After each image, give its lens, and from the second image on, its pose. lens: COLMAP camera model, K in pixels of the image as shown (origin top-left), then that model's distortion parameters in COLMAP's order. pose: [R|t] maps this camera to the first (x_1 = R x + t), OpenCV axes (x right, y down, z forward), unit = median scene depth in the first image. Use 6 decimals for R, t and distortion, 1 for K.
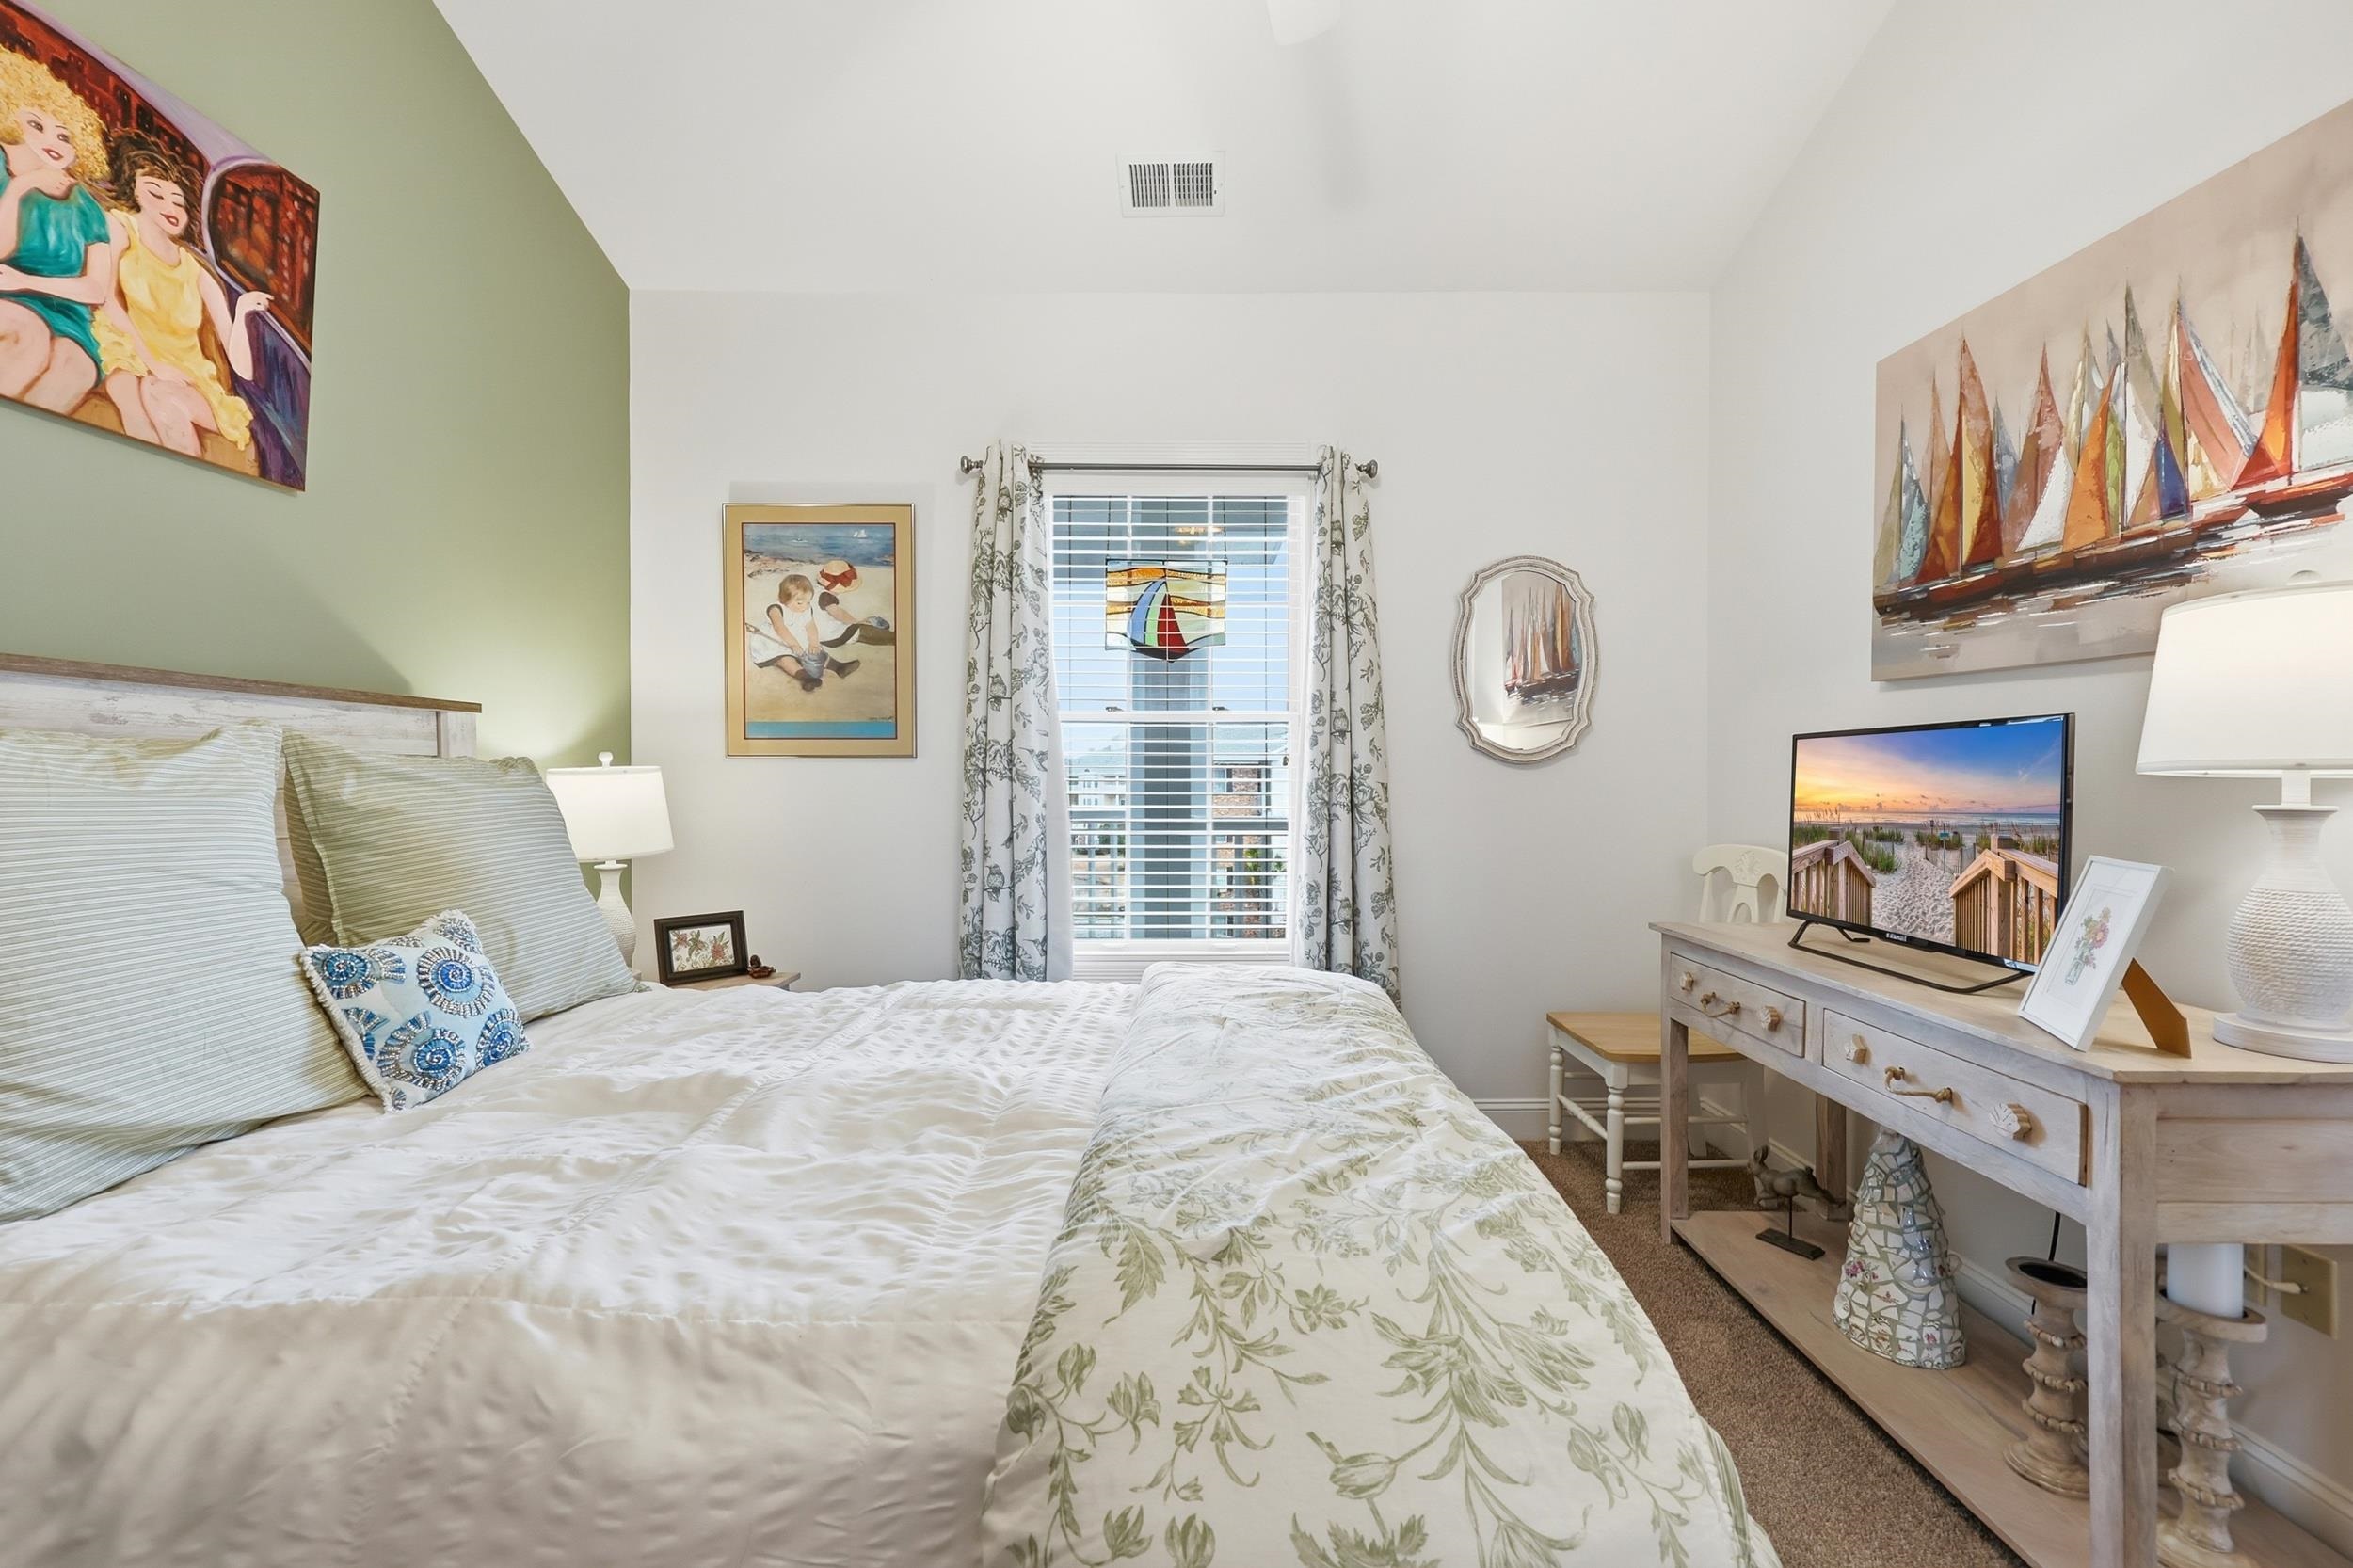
lens RADIAL K [[959.4, 0, 1176.5], [0, 959.4, 784.0], [0, 0, 1]] dist [0.001337, -0.000143]
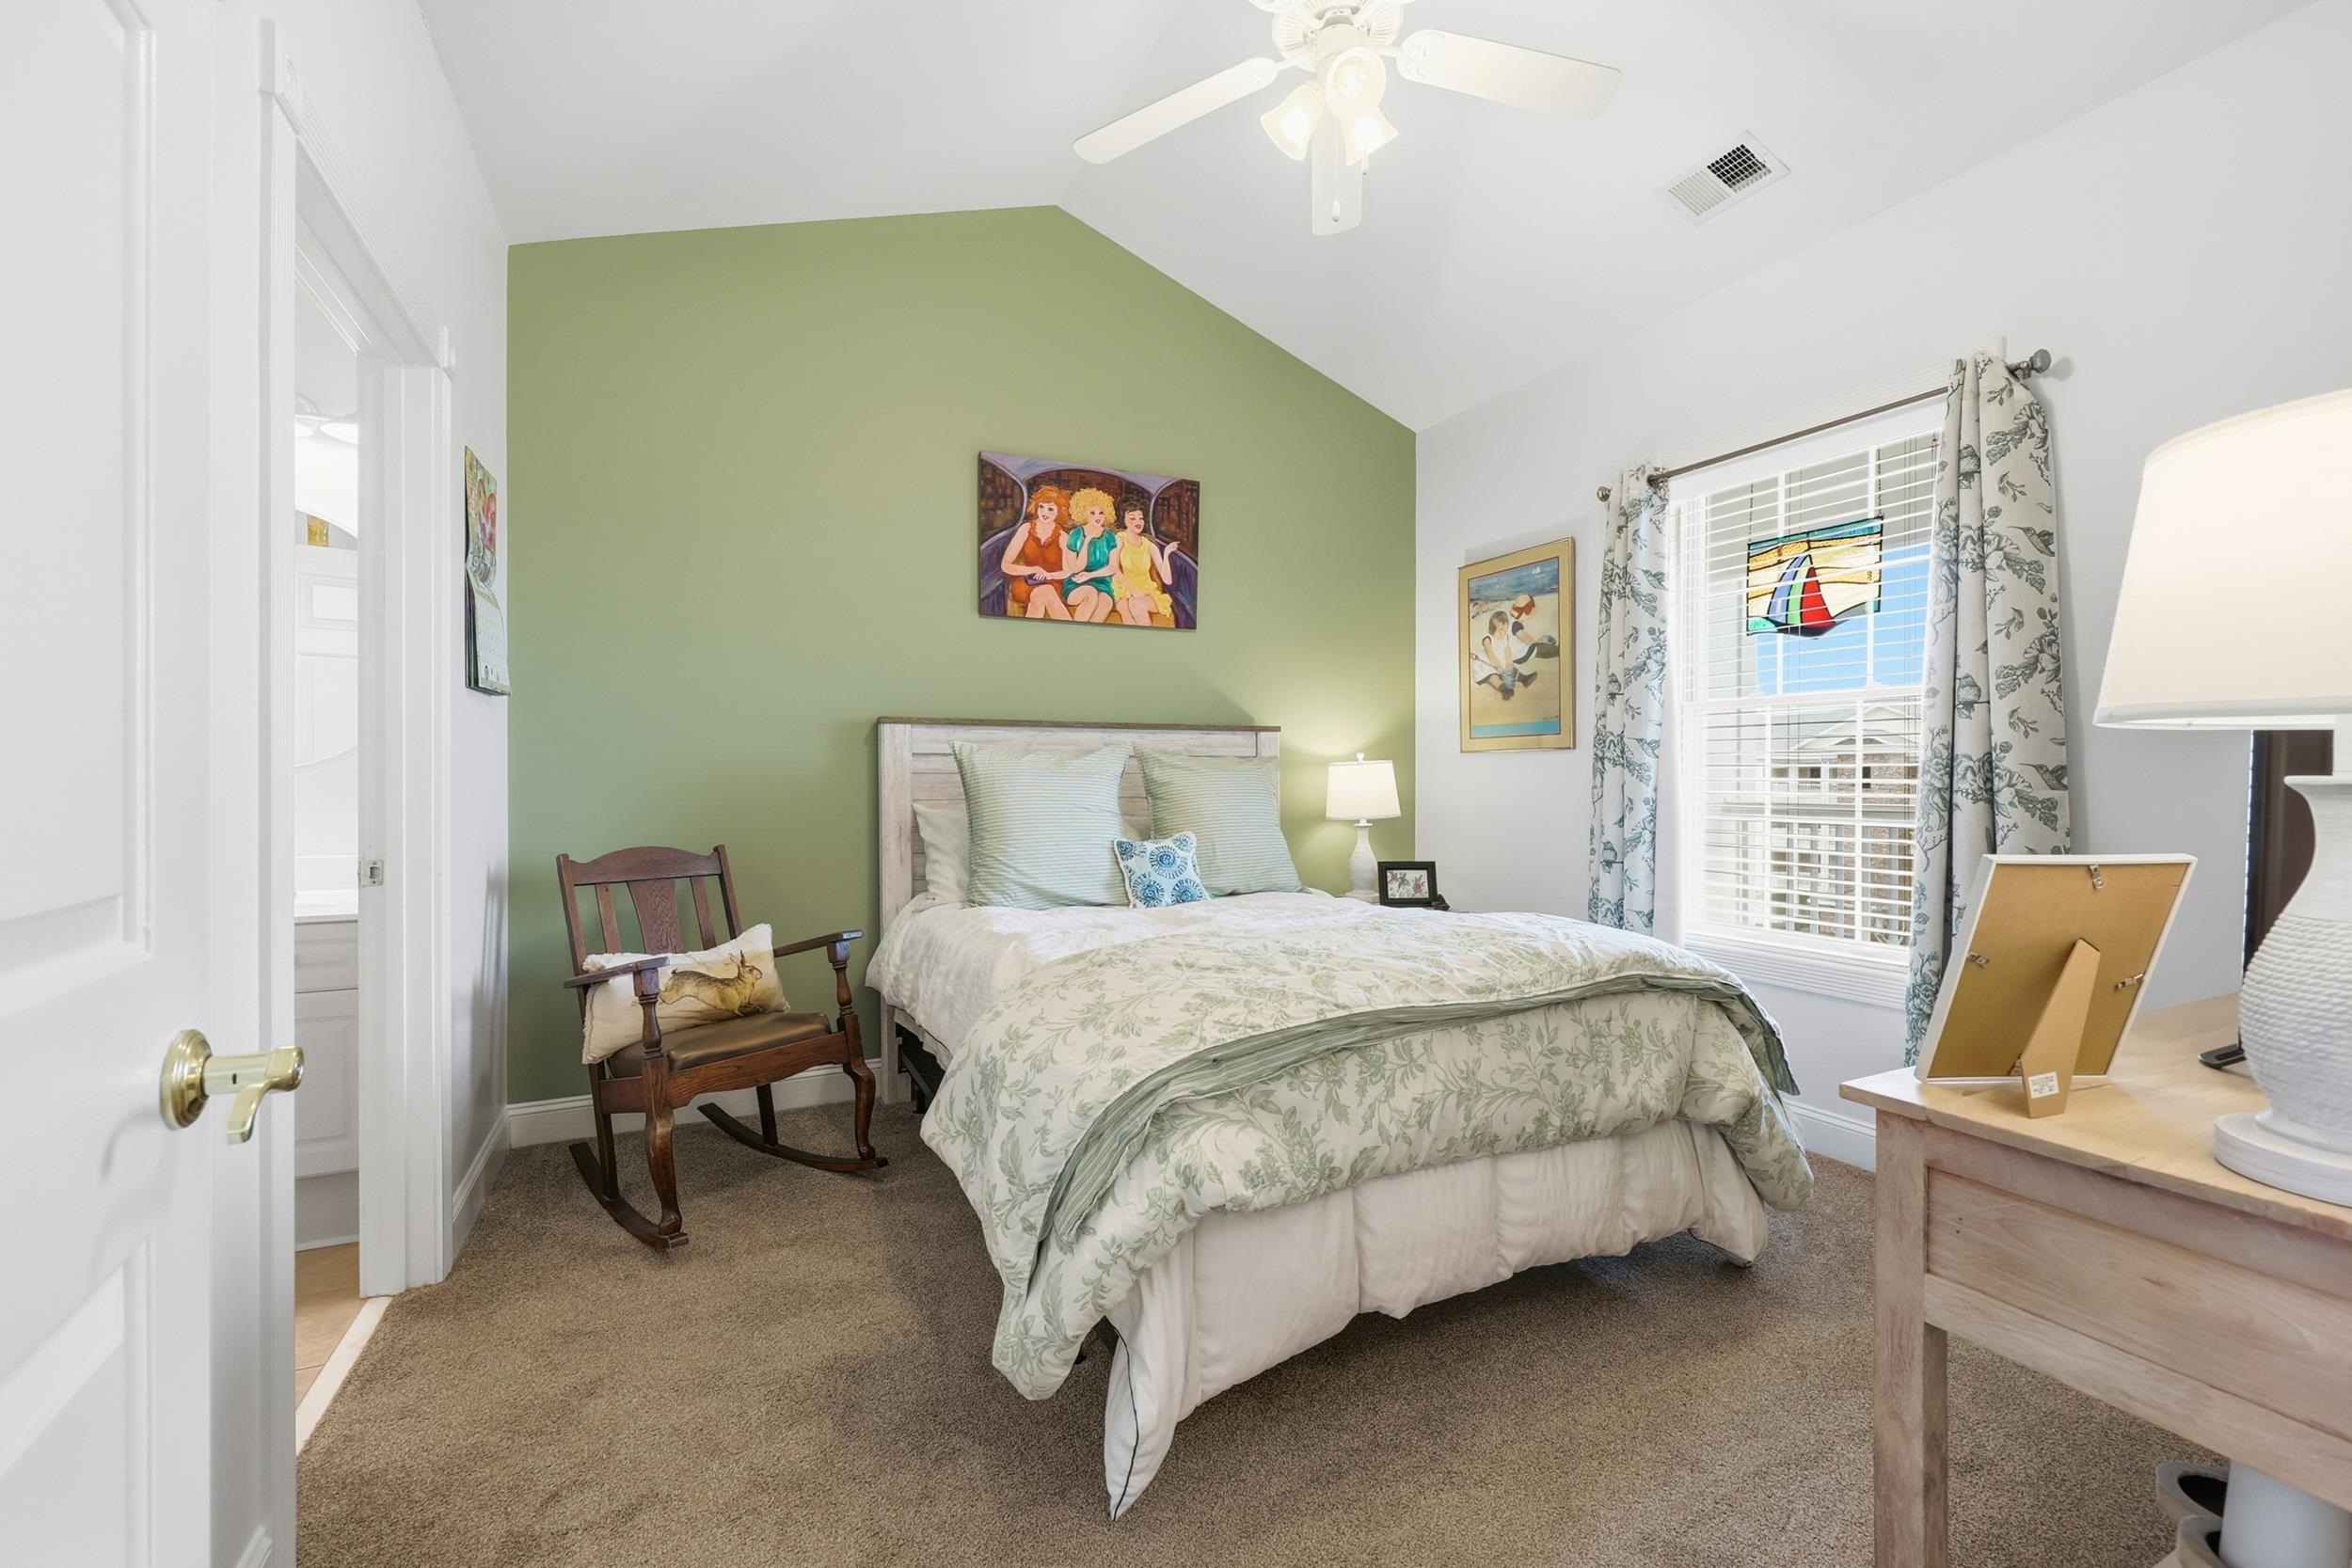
lens RADIAL K [[970.5, 0, 1182.6], [0, 970.5, 779.7], [0, 0, 1]] dist [-0.000609, 0.000051]
pose [[0.450428, -0.000992, -0.892812, 0.582380], [-0.000930, 0.999998, -0.001580, 0.012407], [0.892812, 0.001542, 0.450426, 0.026071]]
